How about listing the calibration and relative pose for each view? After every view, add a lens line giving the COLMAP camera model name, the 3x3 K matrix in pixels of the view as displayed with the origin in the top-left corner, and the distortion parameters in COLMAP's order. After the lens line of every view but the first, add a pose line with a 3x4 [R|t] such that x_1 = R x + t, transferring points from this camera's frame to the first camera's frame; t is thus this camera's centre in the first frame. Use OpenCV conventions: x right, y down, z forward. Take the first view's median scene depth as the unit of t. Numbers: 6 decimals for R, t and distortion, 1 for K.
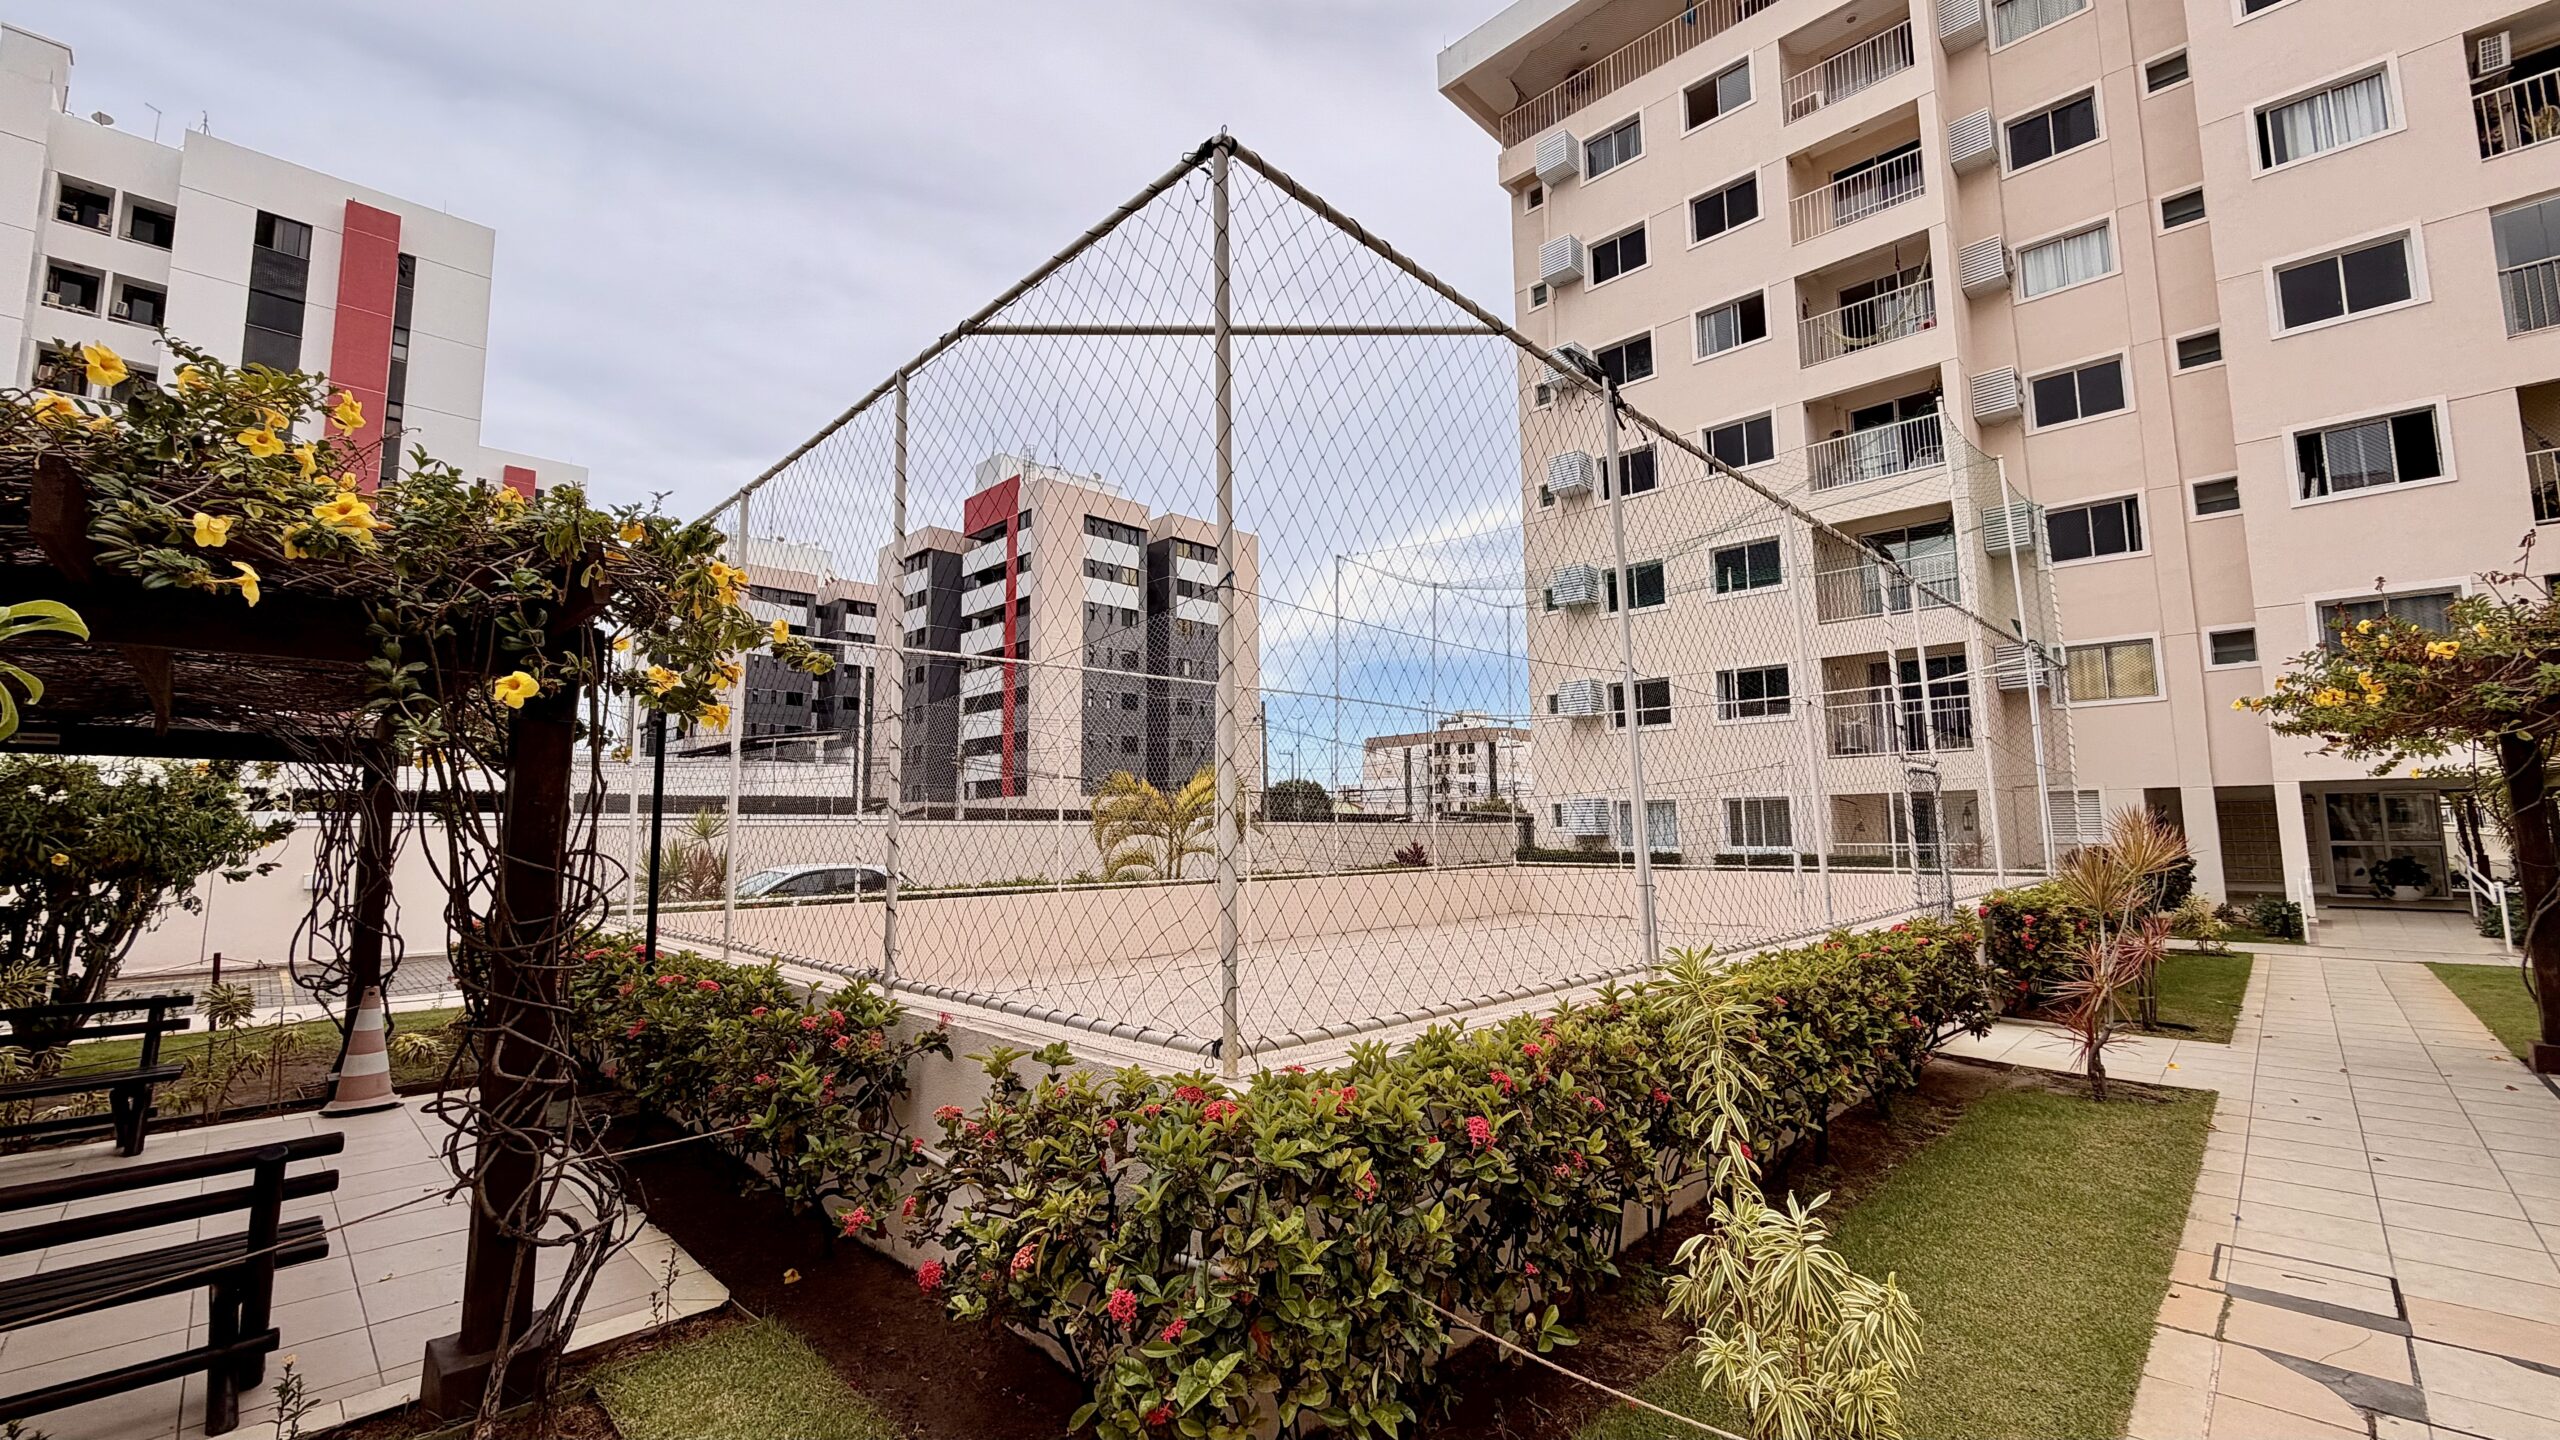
lens RADIAL K [[1020.0, 0, 1275.1], [0, 1020.0, 719.6], [0, 0, 1]] dist [0.000699, 0.000531]
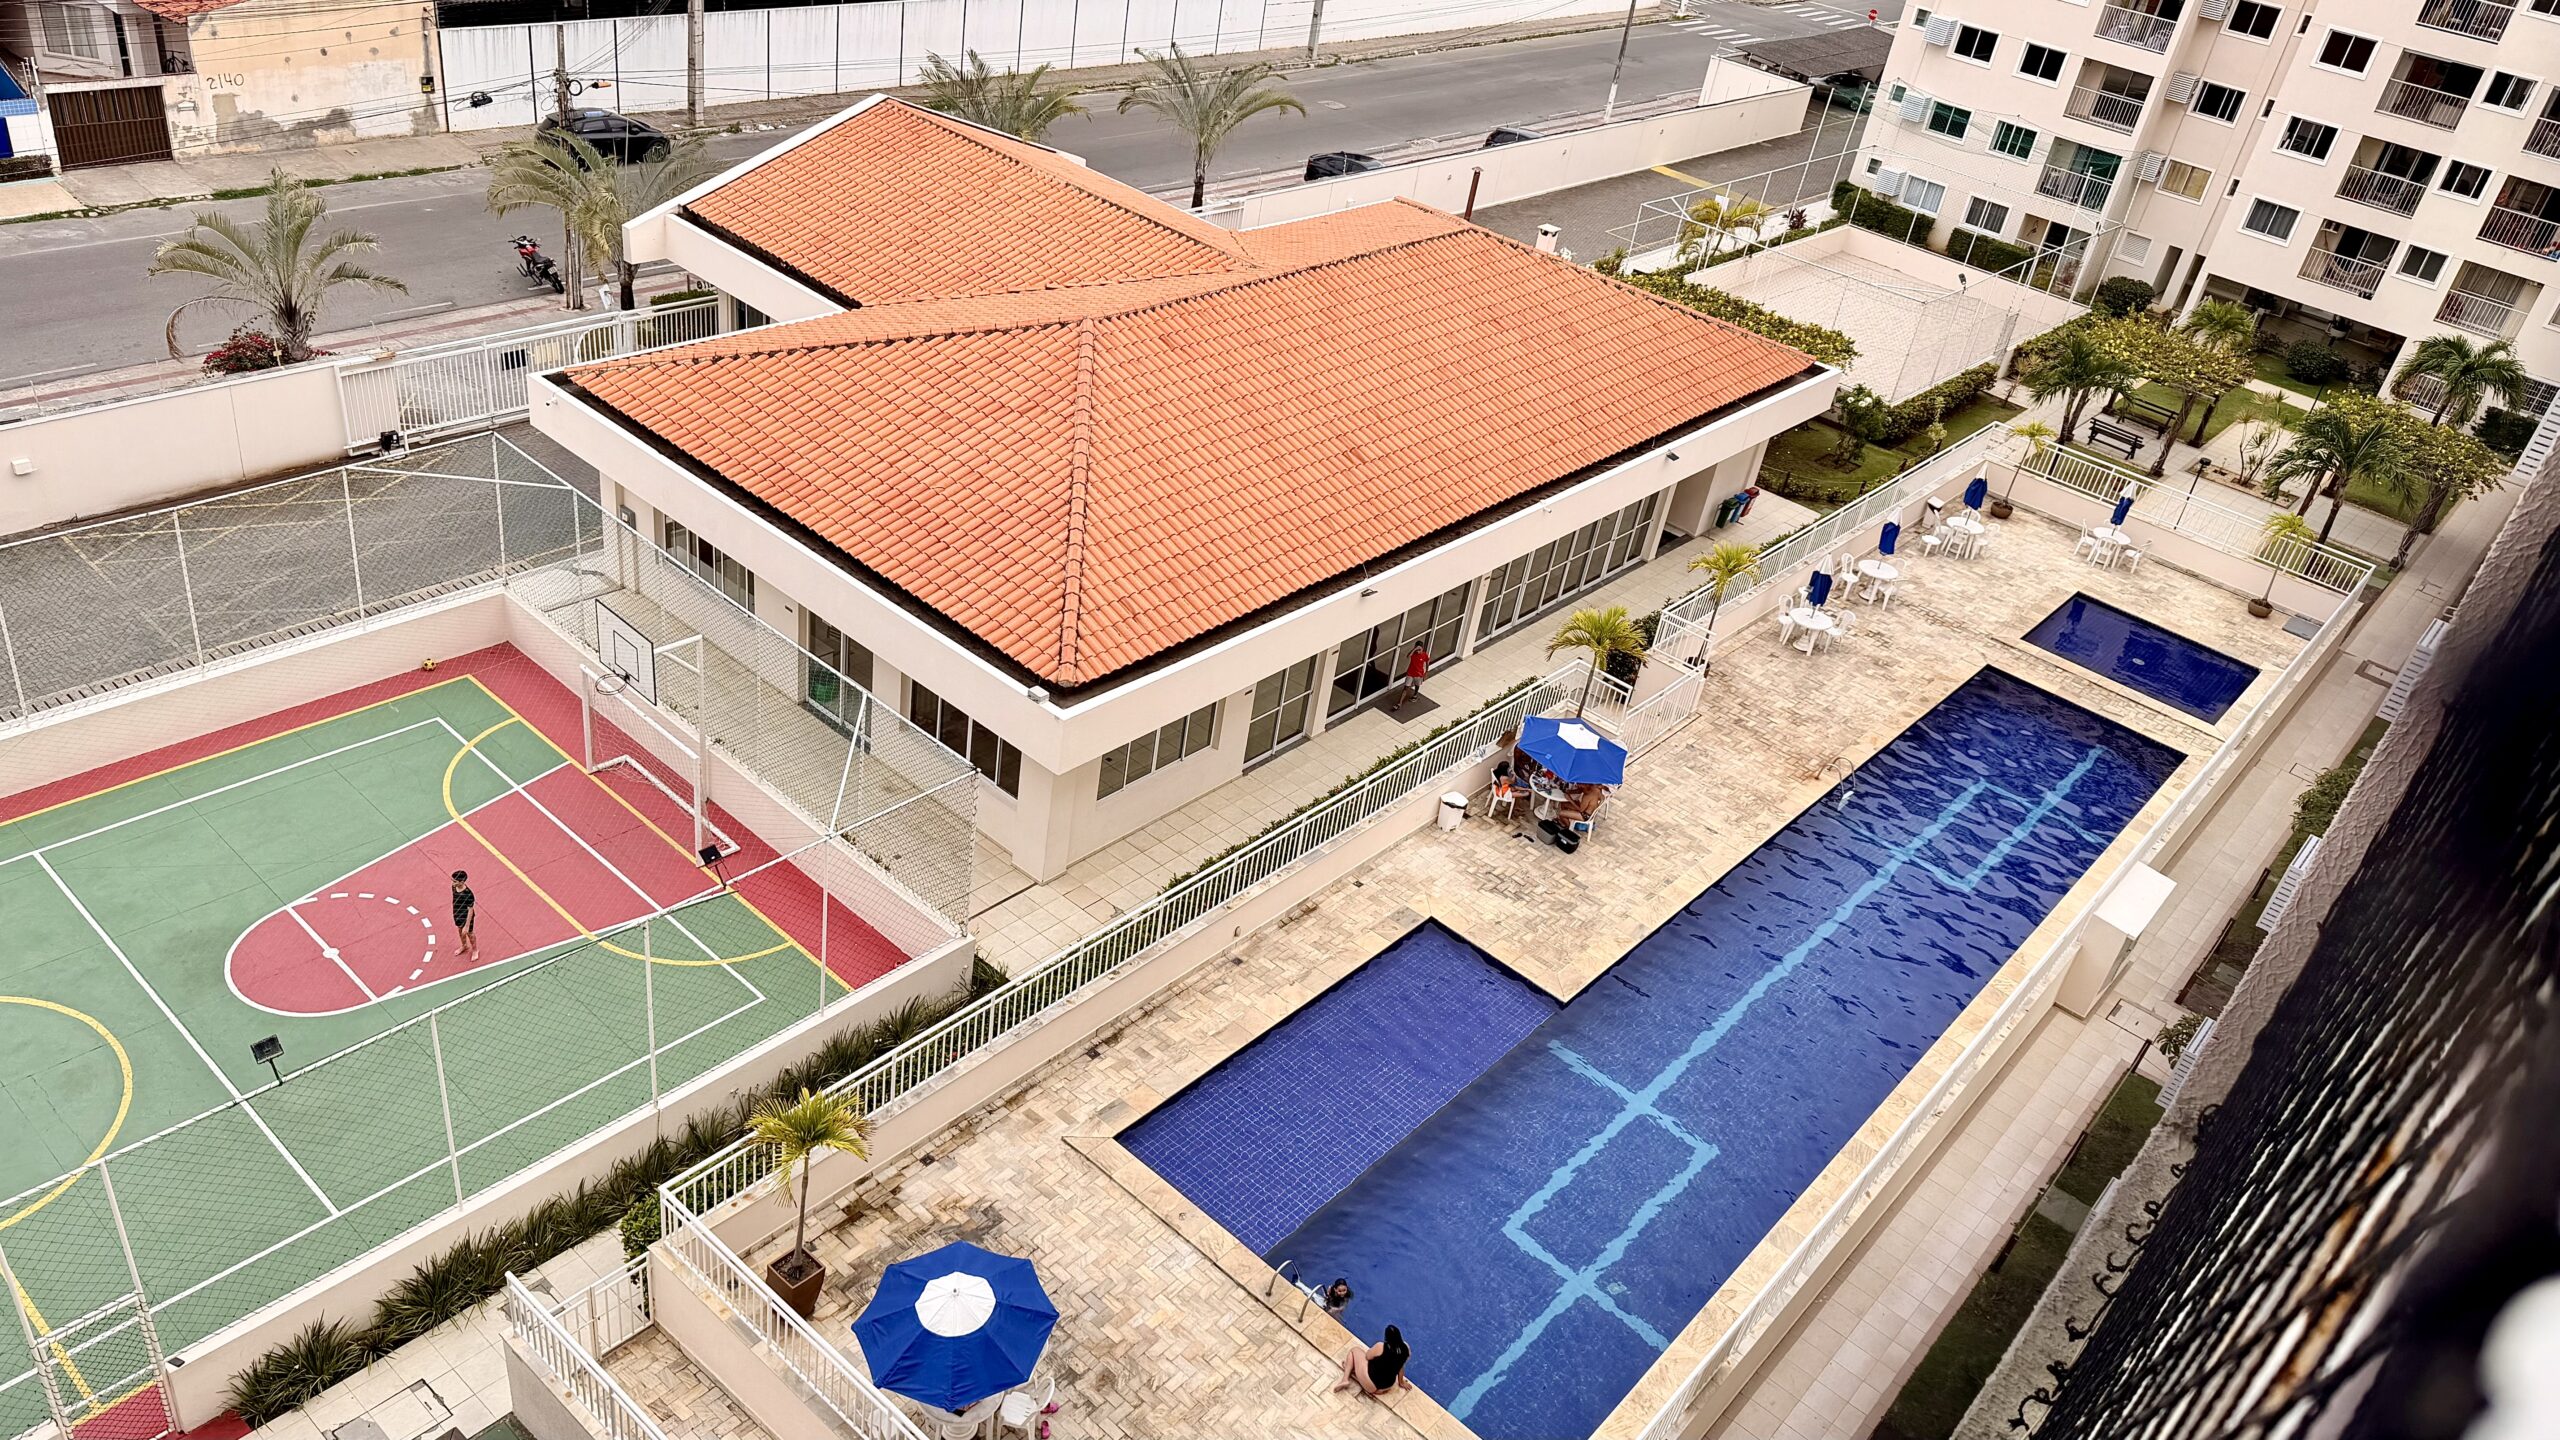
lens RADIAL K [[1800.9, 0, 1280.0], [0, 1800.9, 720.0], [0, 0, 1]] dist [0.000998, 0.000475]
pose [[0.983951, 0.097363, 0.149534, -1.156800], [-0.170165, 0.764198, 0.622130, -1.005226], [-0.053701, -0.637591, 0.768501, -1.975874]]
